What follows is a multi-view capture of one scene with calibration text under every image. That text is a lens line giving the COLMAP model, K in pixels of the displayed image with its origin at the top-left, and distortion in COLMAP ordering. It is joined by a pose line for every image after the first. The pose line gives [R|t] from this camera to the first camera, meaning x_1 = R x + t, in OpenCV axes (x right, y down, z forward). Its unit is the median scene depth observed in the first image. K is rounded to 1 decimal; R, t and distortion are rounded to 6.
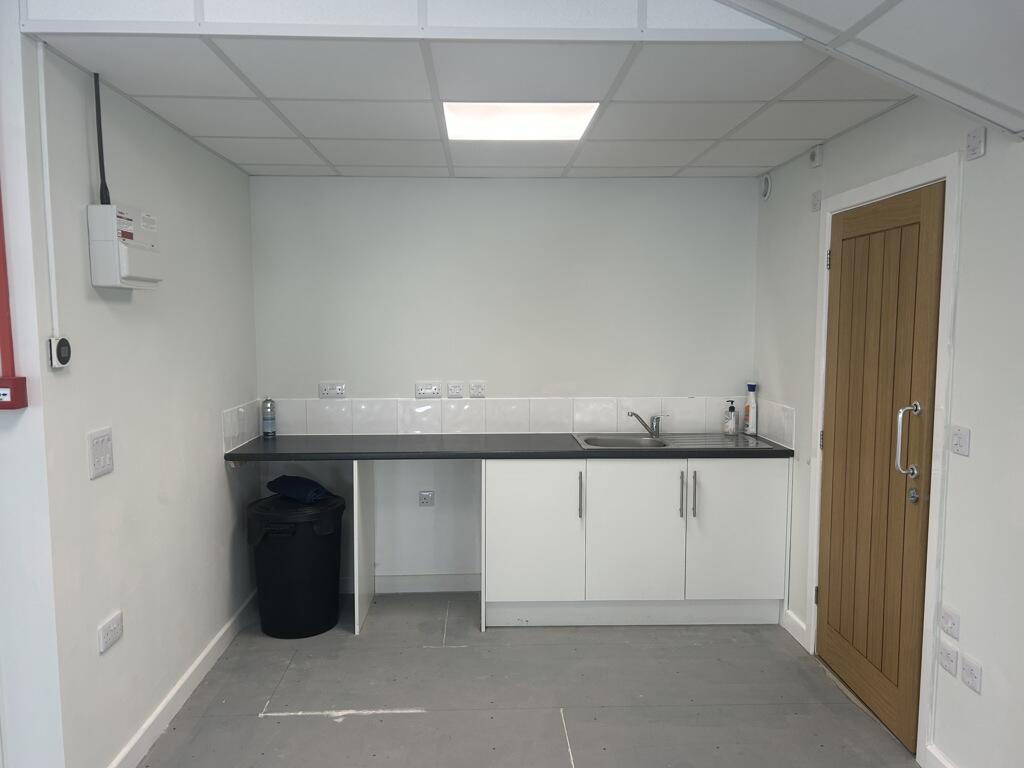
lens RADIAL K [[769.6, 0, 507.8], [0, 769.6, 390.0], [0, 0, 1]] dist [0.053077, -0.049228]
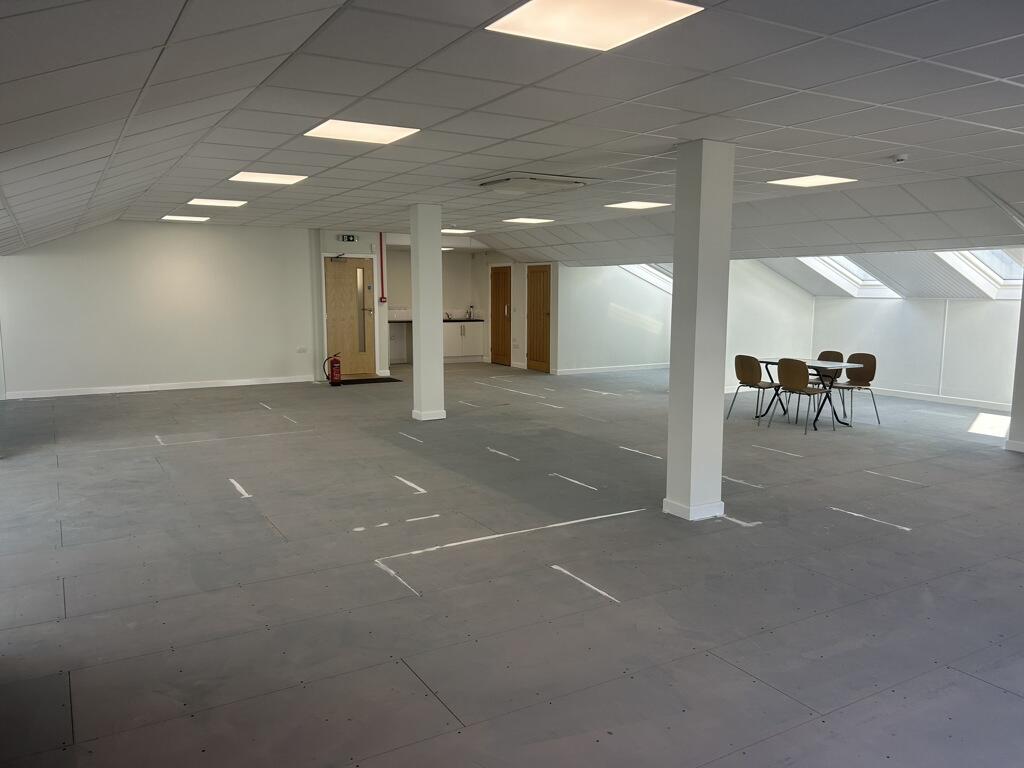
lens RADIAL K [[769.6, 0, 509.1], [0, 769.6, 391.2], [0, 0, 1]] dist [0.053077, -0.049228]
pose [[0.883883, -0.063040, 0.463440, -1.675952], [0.044368, 0.997708, 0.051093, 0.287584], [-0.465599, -0.024598, 0.884654, -3.163756]]
